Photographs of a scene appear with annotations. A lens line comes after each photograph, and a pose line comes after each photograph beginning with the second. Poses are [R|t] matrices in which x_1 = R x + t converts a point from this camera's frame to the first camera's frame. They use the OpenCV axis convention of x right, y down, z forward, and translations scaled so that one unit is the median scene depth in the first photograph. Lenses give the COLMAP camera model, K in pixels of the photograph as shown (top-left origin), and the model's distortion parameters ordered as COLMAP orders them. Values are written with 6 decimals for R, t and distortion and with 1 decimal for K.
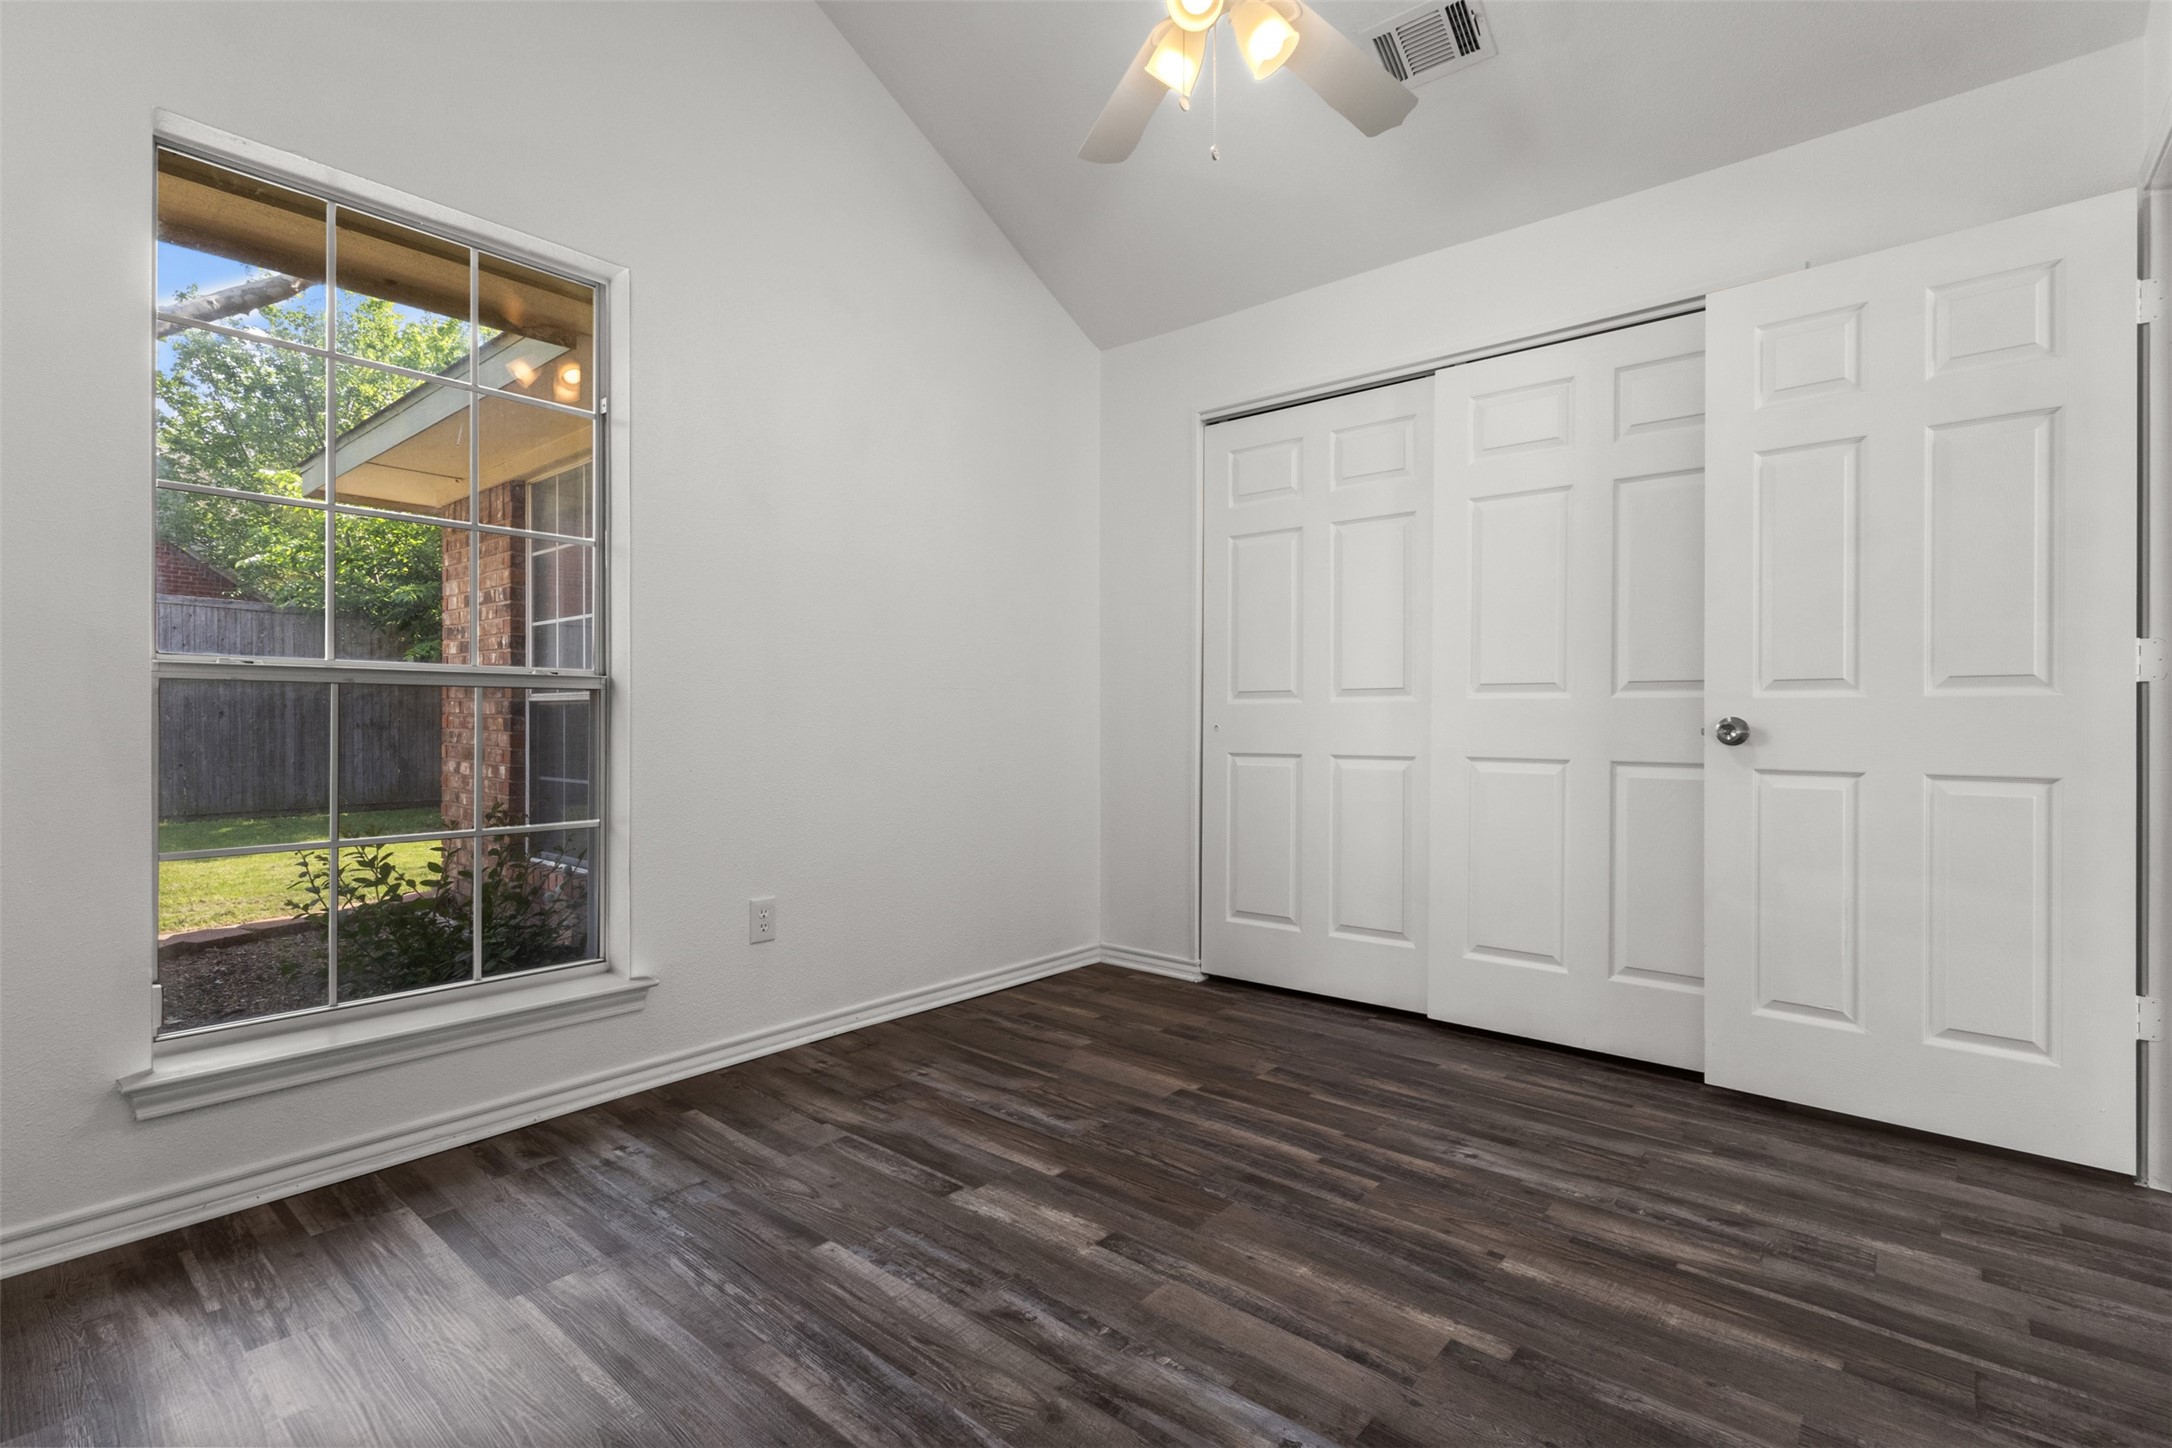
lens RADIAL K [[1003.7, 0, 1094.9], [0, 1003.7, 717.1], [0, 0, 1]] dist [0.000063, 0.001313]
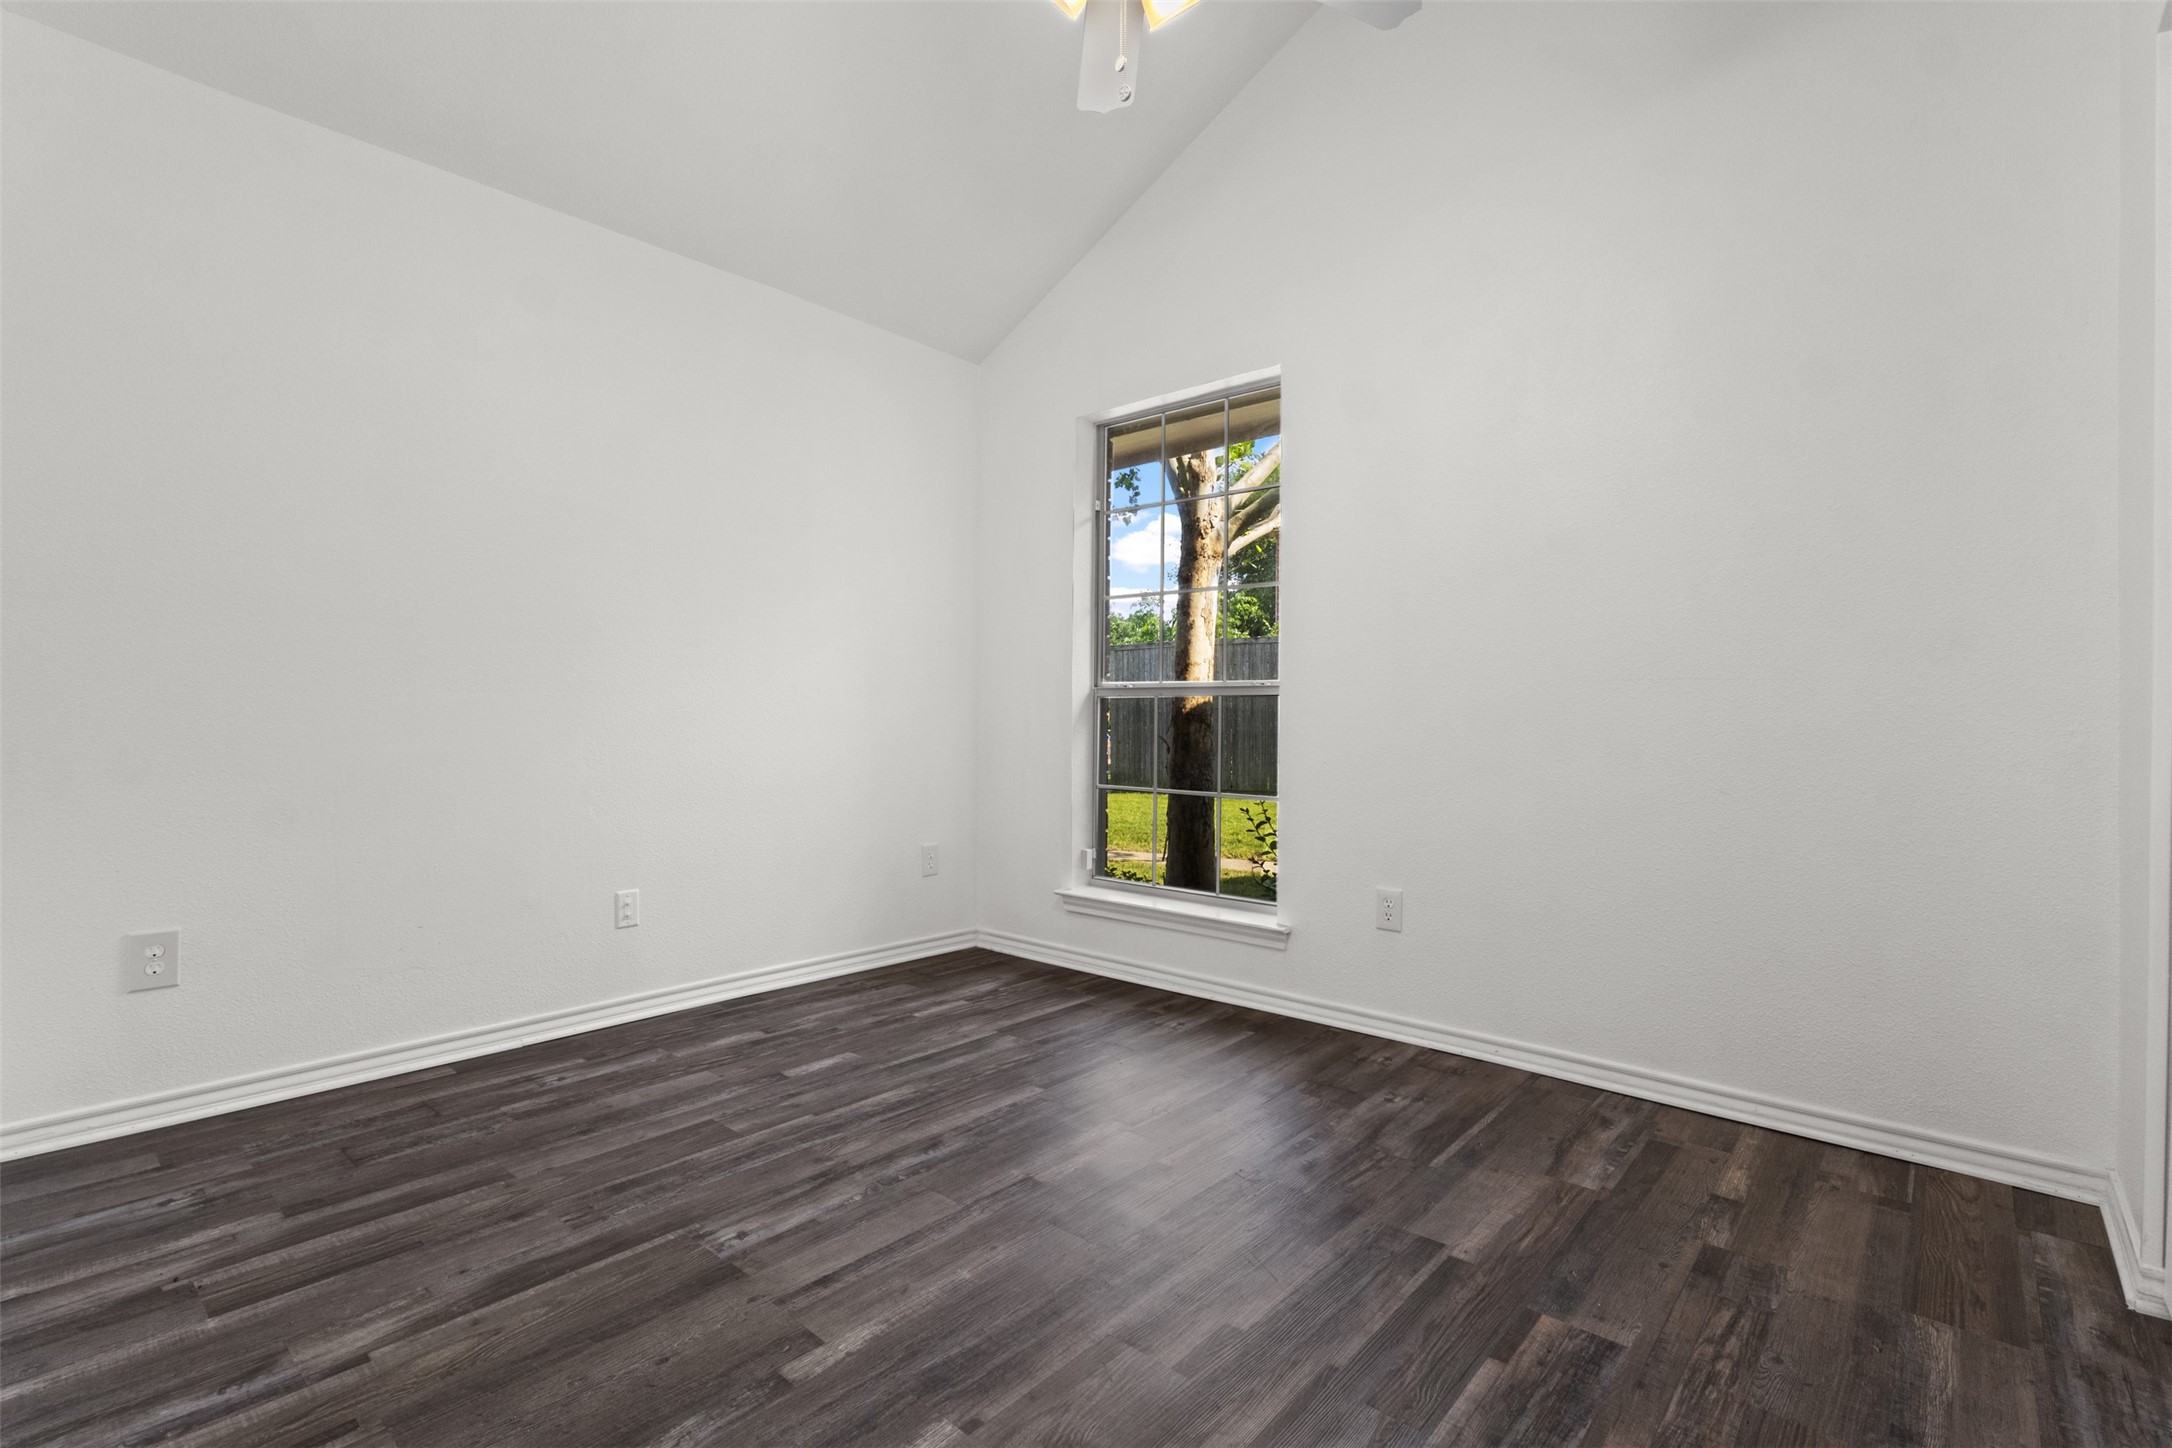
lens RADIAL K [[1003.7, 0, 1079.9], [0, 1003.7, 721.5], [0, 0, 1]] dist [0.000063, 0.001313]
pose [[-0.028084, 0.002110, -0.999603, 0.807606], [-0.005015, 0.999985, 0.002252, 0.002999], [0.999593, 0.005076, -0.028073, 0.772065]]
